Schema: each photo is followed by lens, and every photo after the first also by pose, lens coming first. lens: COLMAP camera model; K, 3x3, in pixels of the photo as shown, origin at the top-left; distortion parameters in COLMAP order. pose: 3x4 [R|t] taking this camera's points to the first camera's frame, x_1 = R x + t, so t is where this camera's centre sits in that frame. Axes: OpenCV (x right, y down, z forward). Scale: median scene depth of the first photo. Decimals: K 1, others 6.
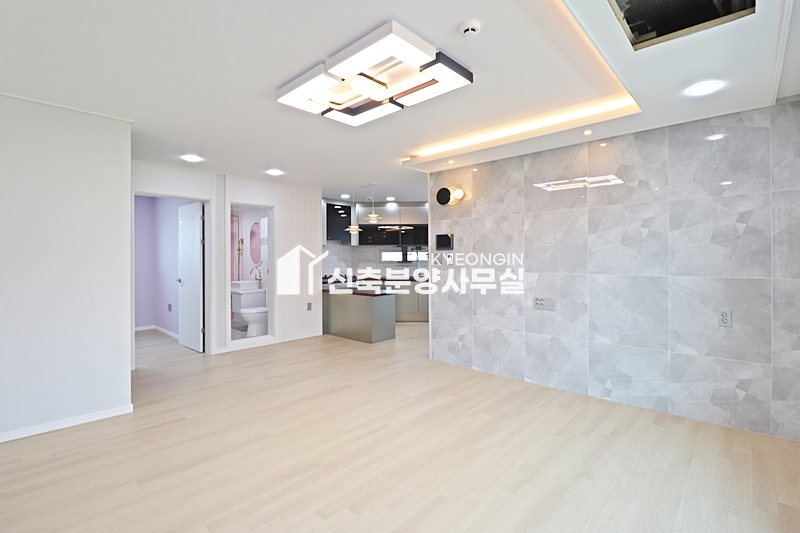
lens RADIAL K [[370.4, 0, 408.0], [0, 370.4, 257.0], [0, 0, 1]] dist [-0.016542, -0.005018]
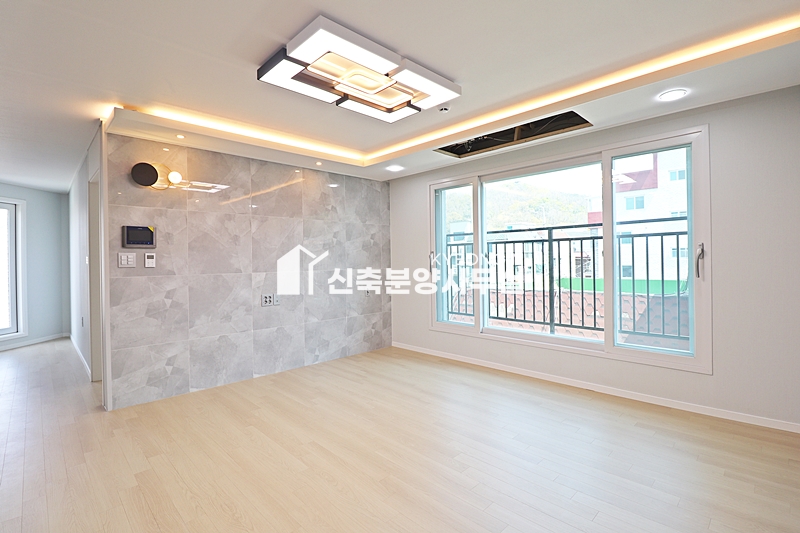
lens RADIAL K [[370.4, 0, 389.0], [0, 370.4, 259.7], [0, 0, 1]] dist [-0.016542, -0.005018]
pose [[0.076992, 0.003283, 0.997026, -0.738725], [0.009376, 0.999948, -0.004017, 0.014495], [-0.996988, 0.009657, 0.076958, 0.584606]]
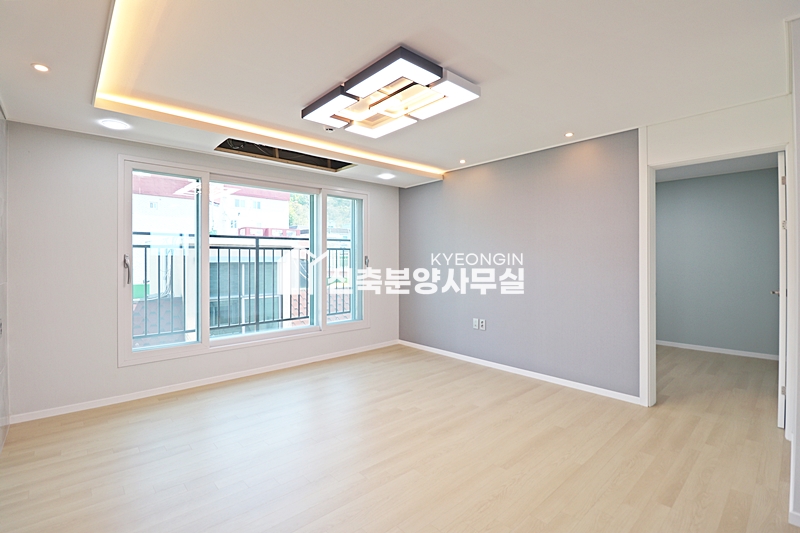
lens RADIAL K [[370.4, 0, 402.6], [0, 370.4, 260.9], [0, 0, 1]] dist [-0.016542, -0.005018]
pose [[-0.995496, 0.005150, 0.094666, -0.171805], [0.005125, 0.999987, -0.000507, 0.001190], [-0.094668, -0.000019, -0.995509, 1.405233]]
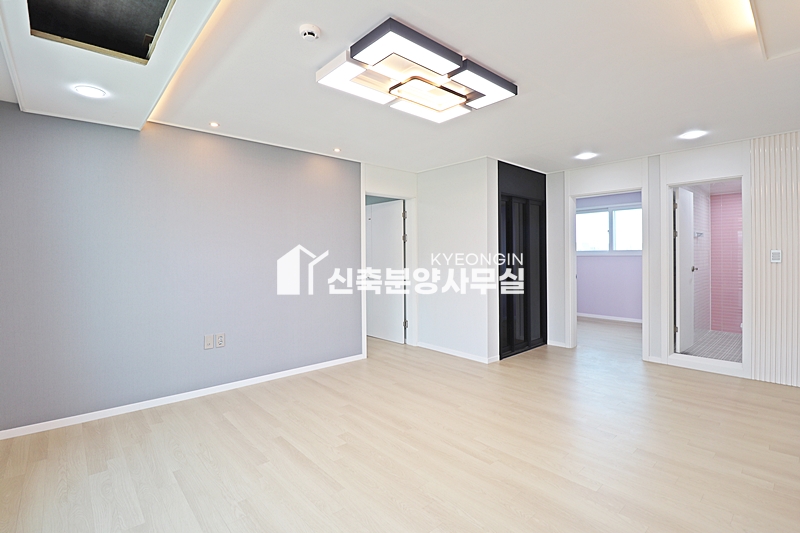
lens RADIAL K [[370.4, 0, 394.6], [0, 370.4, 255.5], [0, 0, 1]] dist [-0.016542, -0.005018]
pose [[-0.112968, 0.005833, -0.993581, 0.606593], [0.014915, 0.999880, 0.004174, -0.004523], [0.993487, -0.014348, -0.113042, 0.702454]]
